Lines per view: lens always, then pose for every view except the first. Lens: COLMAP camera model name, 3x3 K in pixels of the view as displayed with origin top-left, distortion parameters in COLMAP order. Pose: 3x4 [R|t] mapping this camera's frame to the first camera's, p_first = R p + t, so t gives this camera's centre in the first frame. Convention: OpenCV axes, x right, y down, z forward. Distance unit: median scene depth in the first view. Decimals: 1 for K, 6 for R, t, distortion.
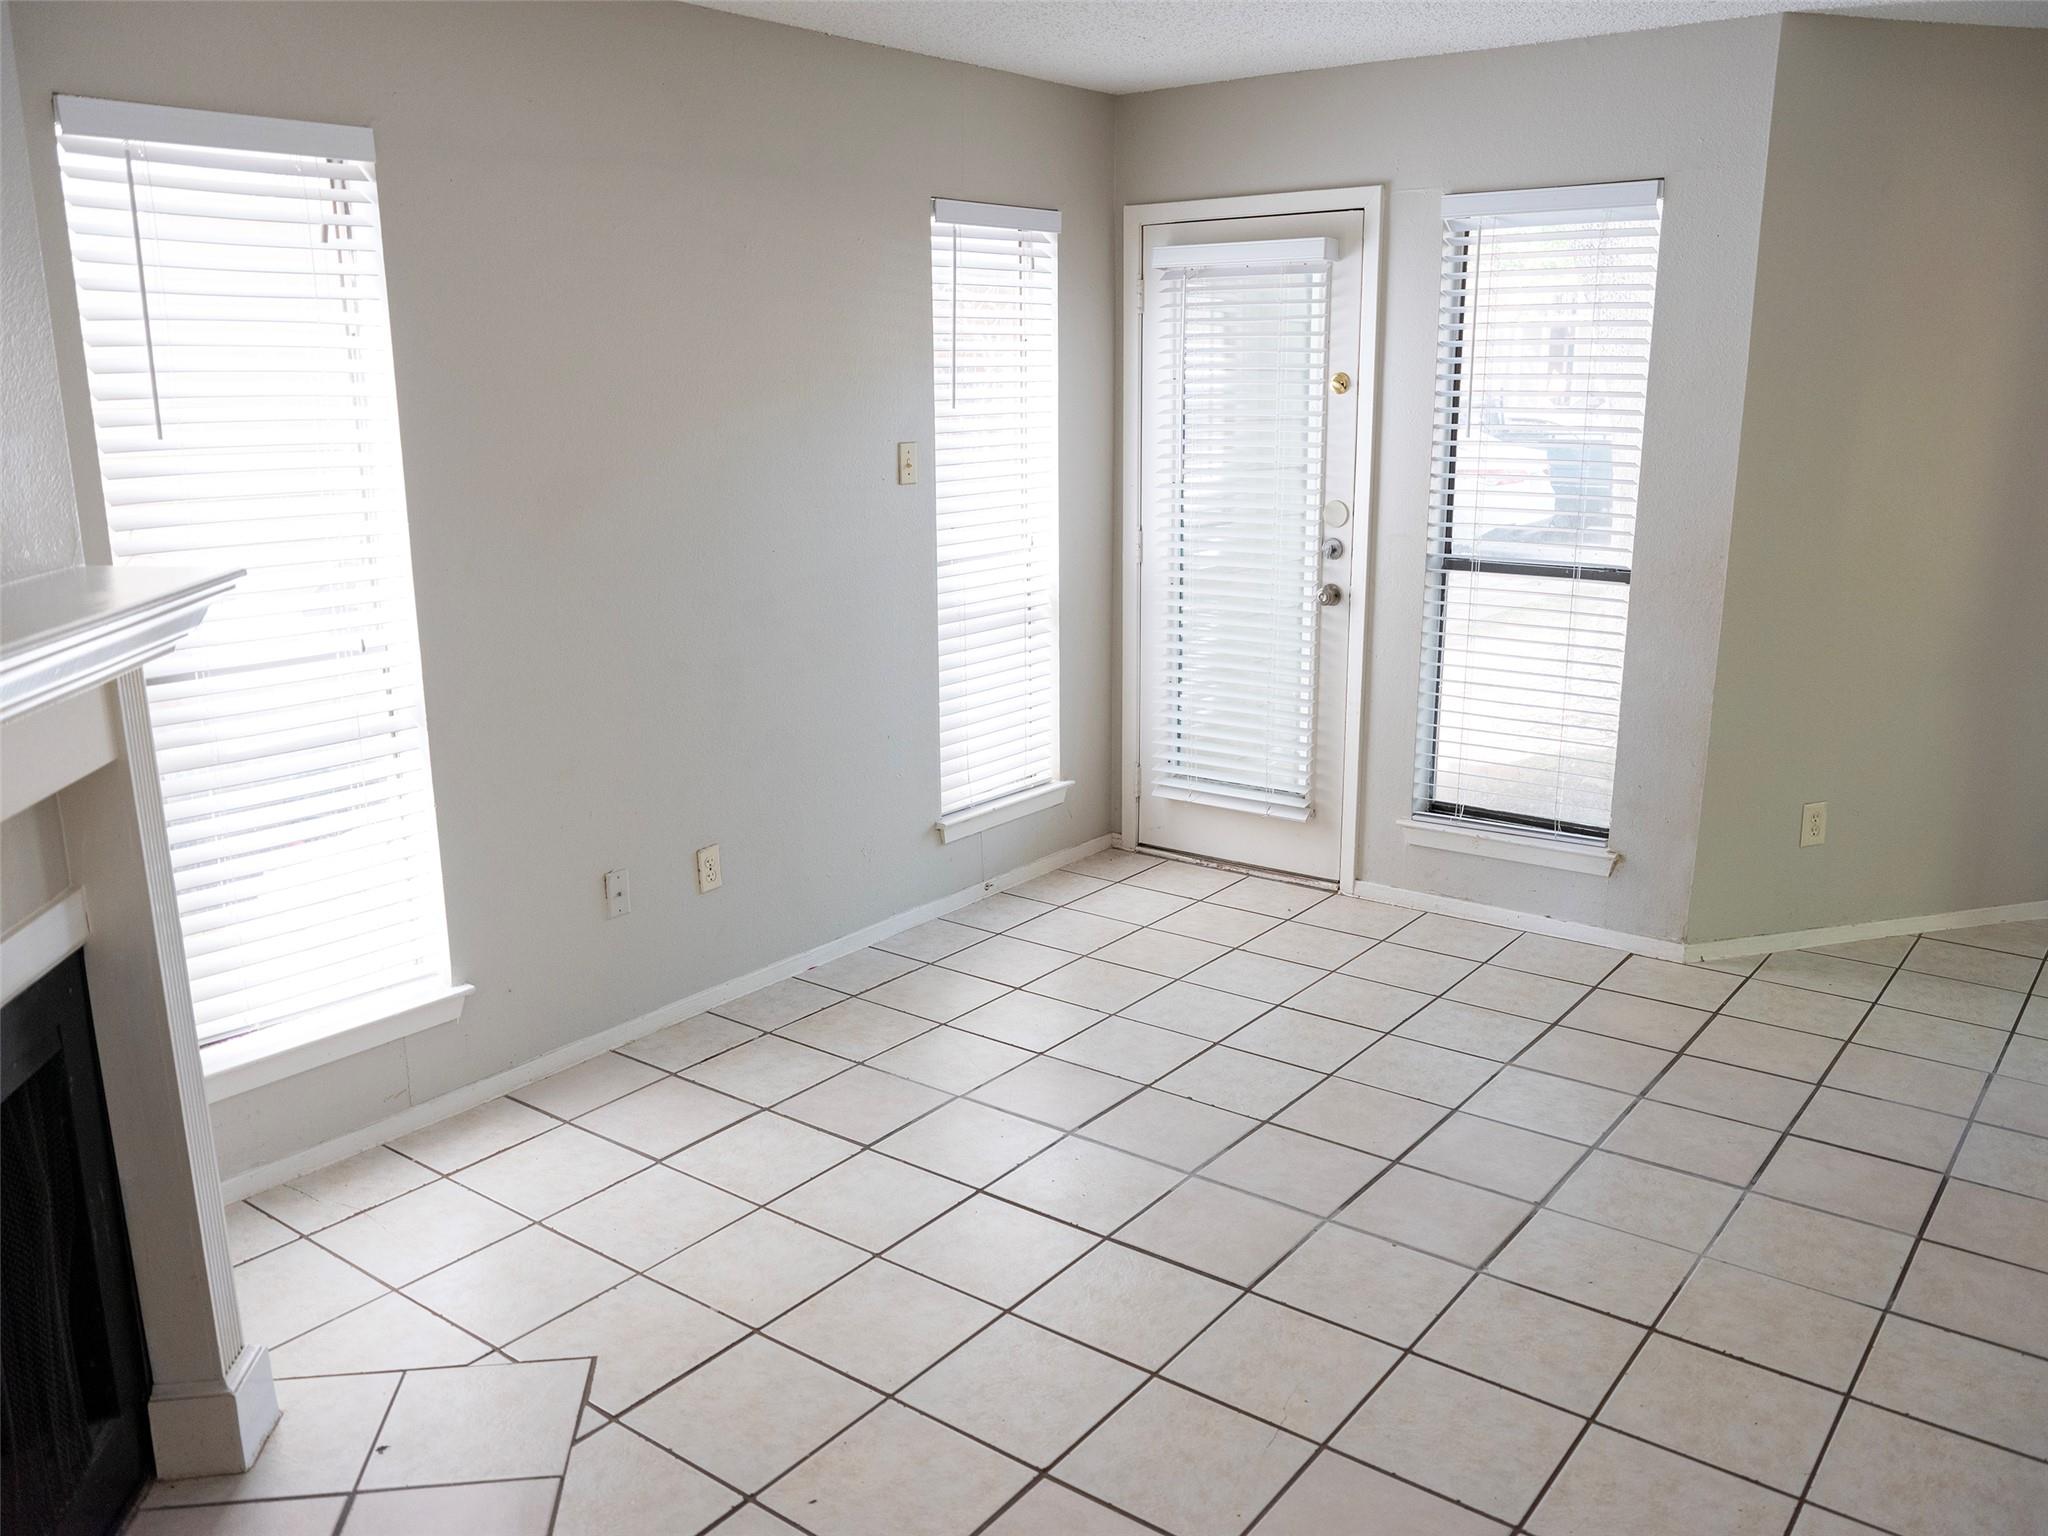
lens RADIAL K [[1672.0, 0, 1011.6], [0, 1672.0, 765.1], [0, 0, 1]] dist [-0.016405, 0.045527]
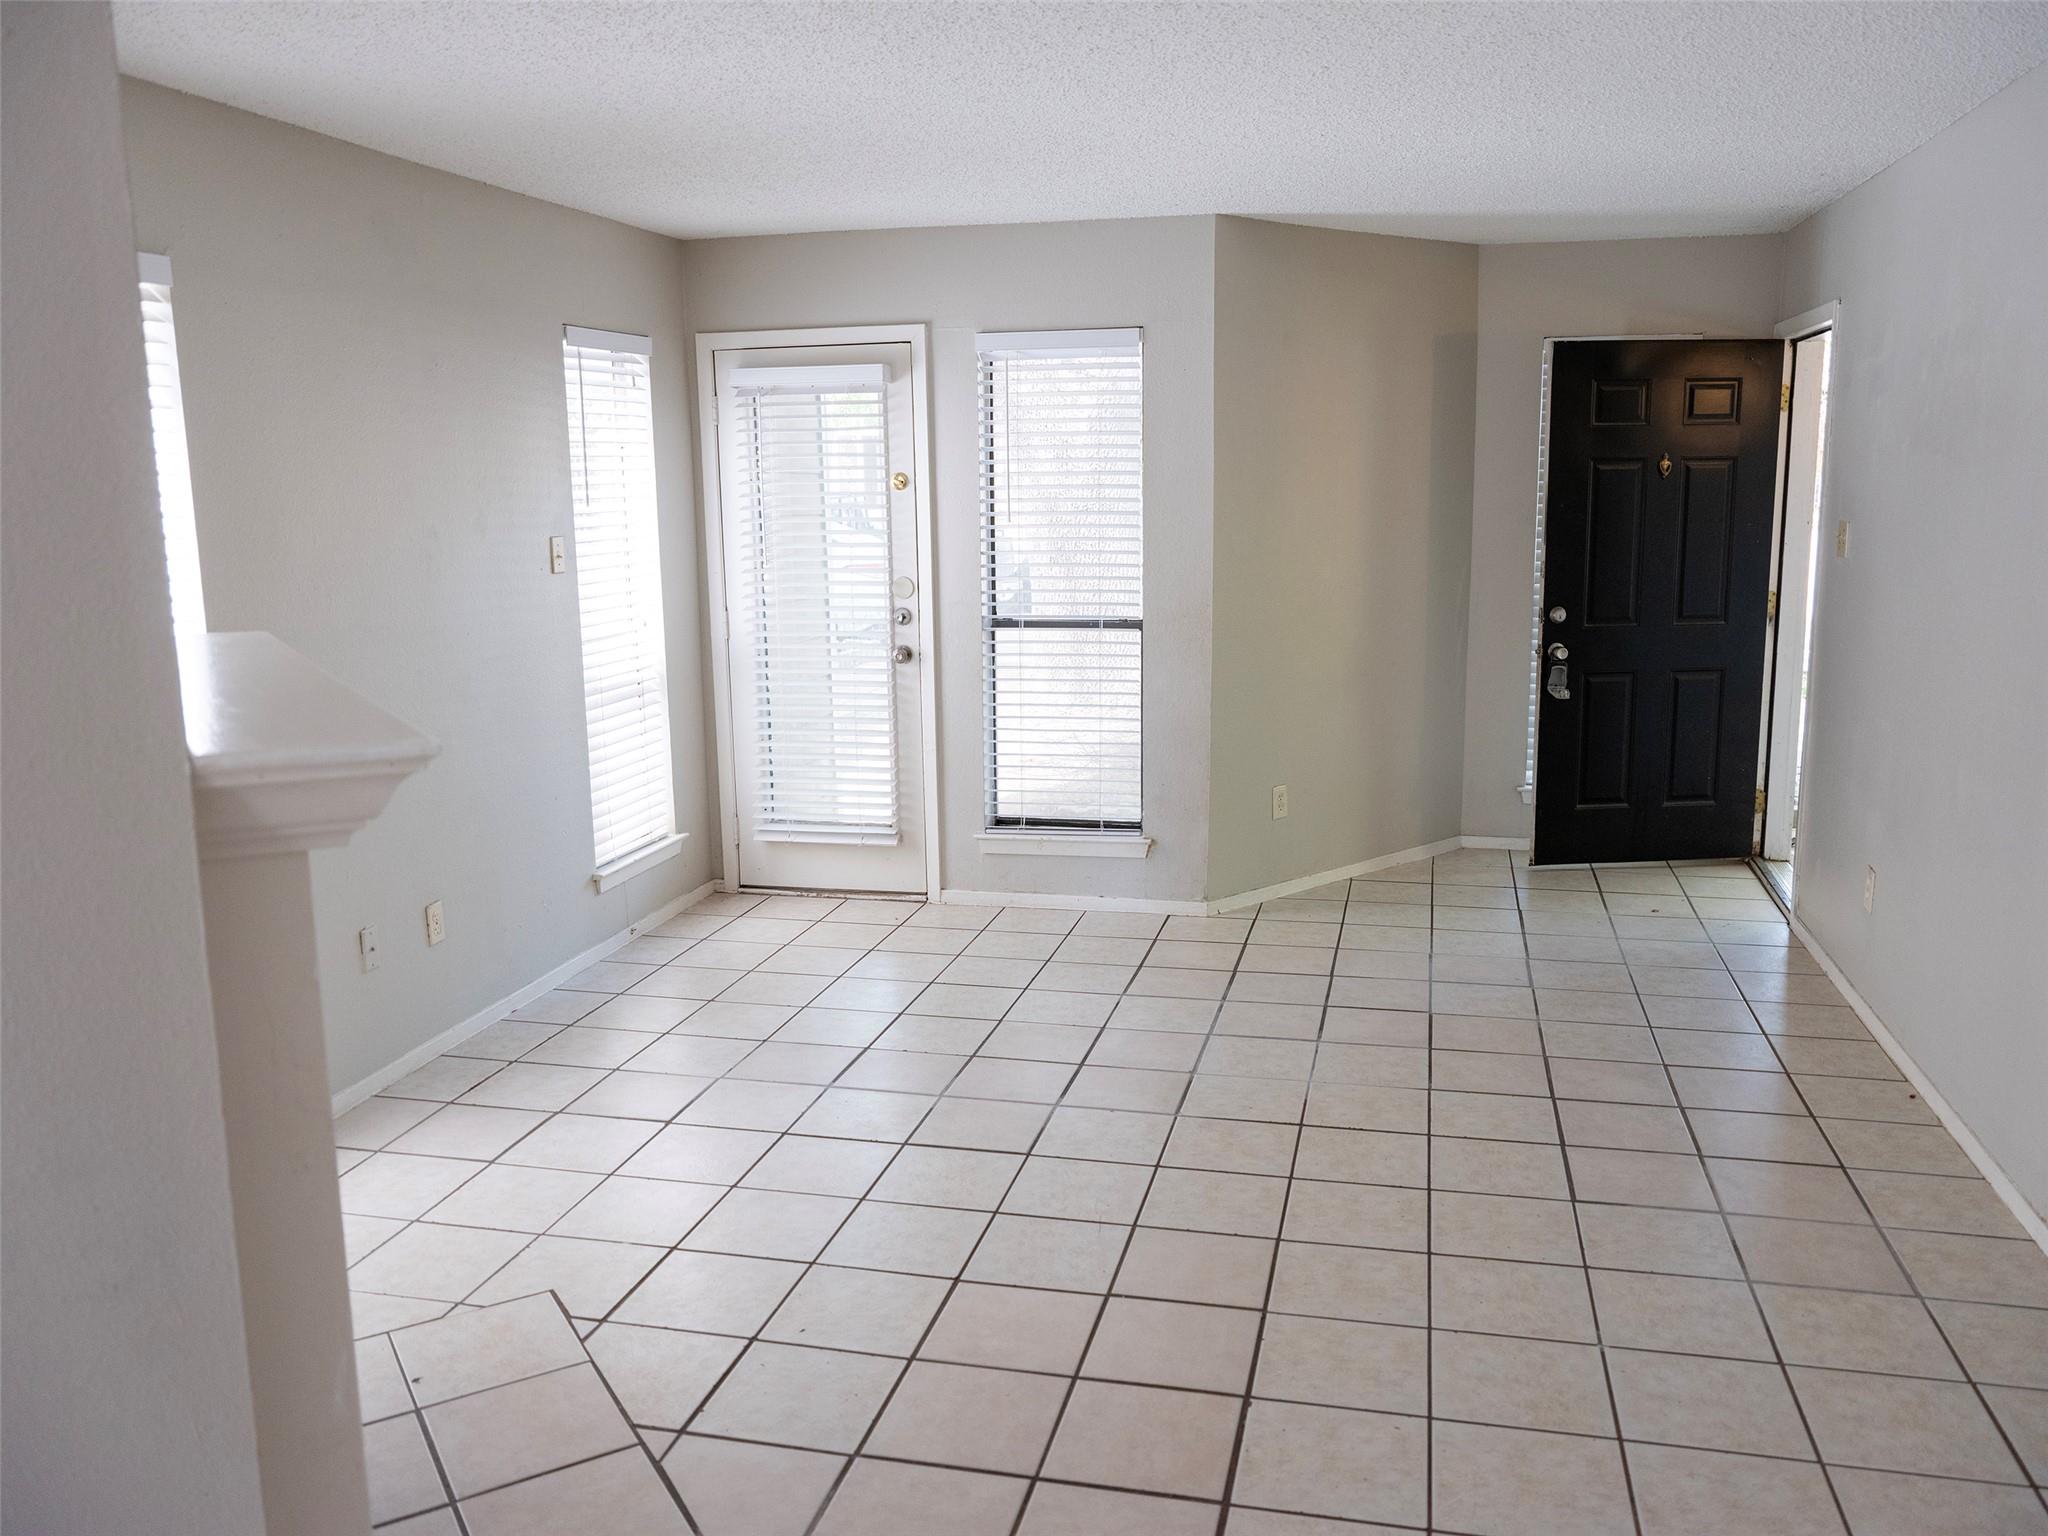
lens RADIAL K [[1672.0, 0, 1039.0], [0, 1672.0, 765.6], [0, 0, 1]] dist [-0.016405, 0.045527]
pose [[0.912839, -0.077981, 0.400803, -0.225298], [0.103284, 0.993770, -0.041882, 0.041515], [-0.395040, 0.079629, 0.915206, -0.149104]]
